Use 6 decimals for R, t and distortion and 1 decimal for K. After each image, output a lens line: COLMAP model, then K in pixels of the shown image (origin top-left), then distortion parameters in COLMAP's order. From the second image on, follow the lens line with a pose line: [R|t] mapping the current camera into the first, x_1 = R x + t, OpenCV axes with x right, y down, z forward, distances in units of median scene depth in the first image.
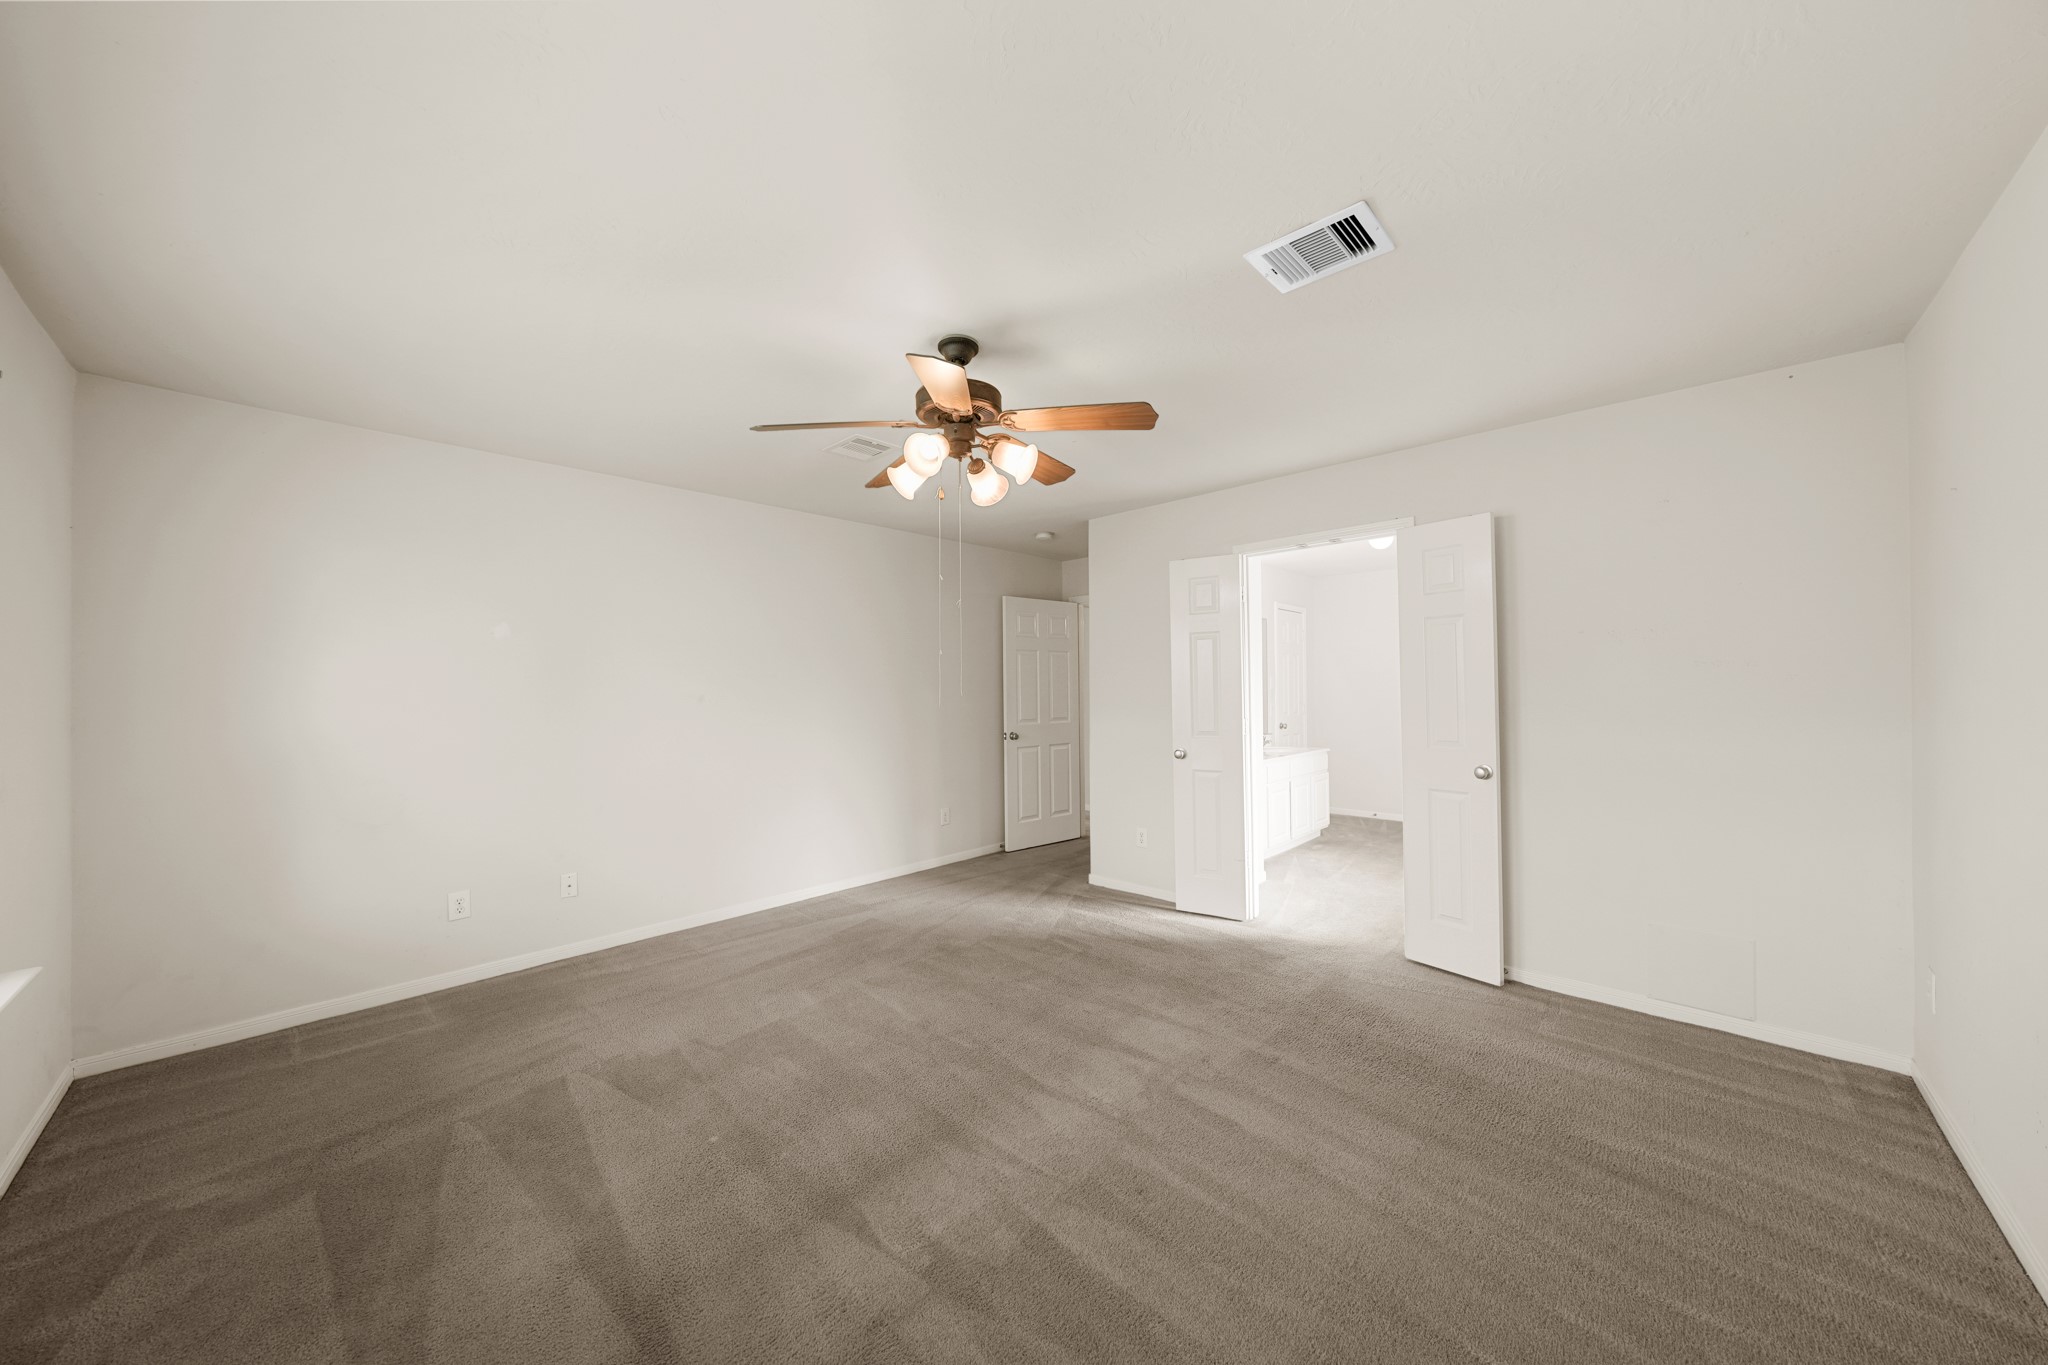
lens RADIAL K [[692.2, 0, 1024.6], [0, 692.2, 684.4], [0, 0, 1]] dist [-0.000113, -0.000002]
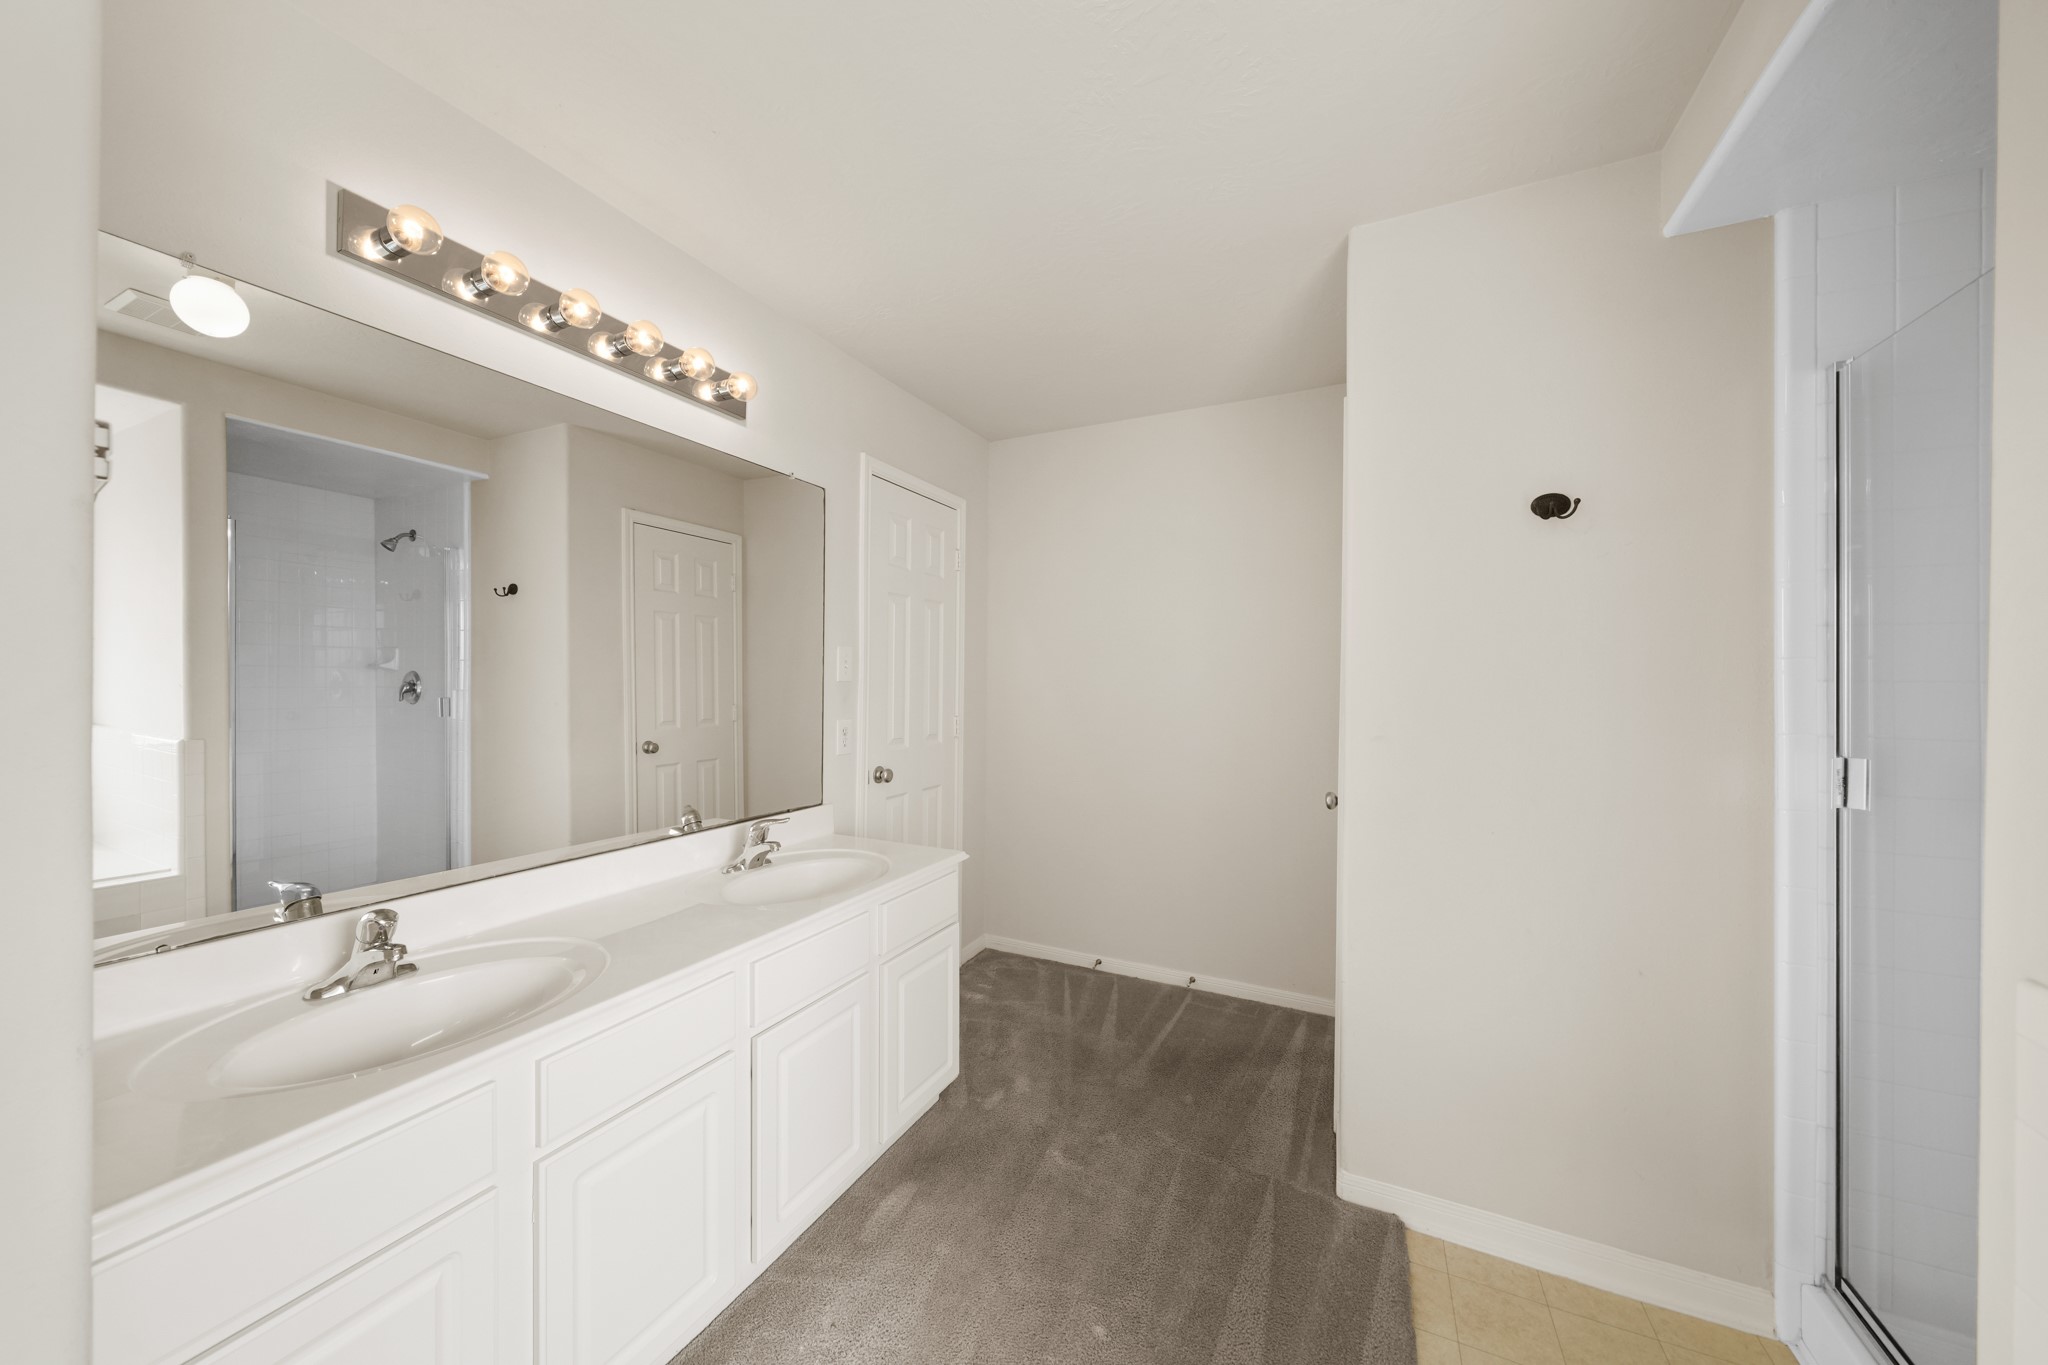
lens RADIAL K [[692.2, 0, 1024.2], [0, 692.2, 682.0], [0, 0, 1]] dist [-0.000113, -0.000002]
pose [[0.954026, 0.000703, 0.299722, 0.326591], [-0.003782, 0.999946, 0.009694, 0.004337], [-0.299699, -0.010382, 0.953977, 0.590186]]
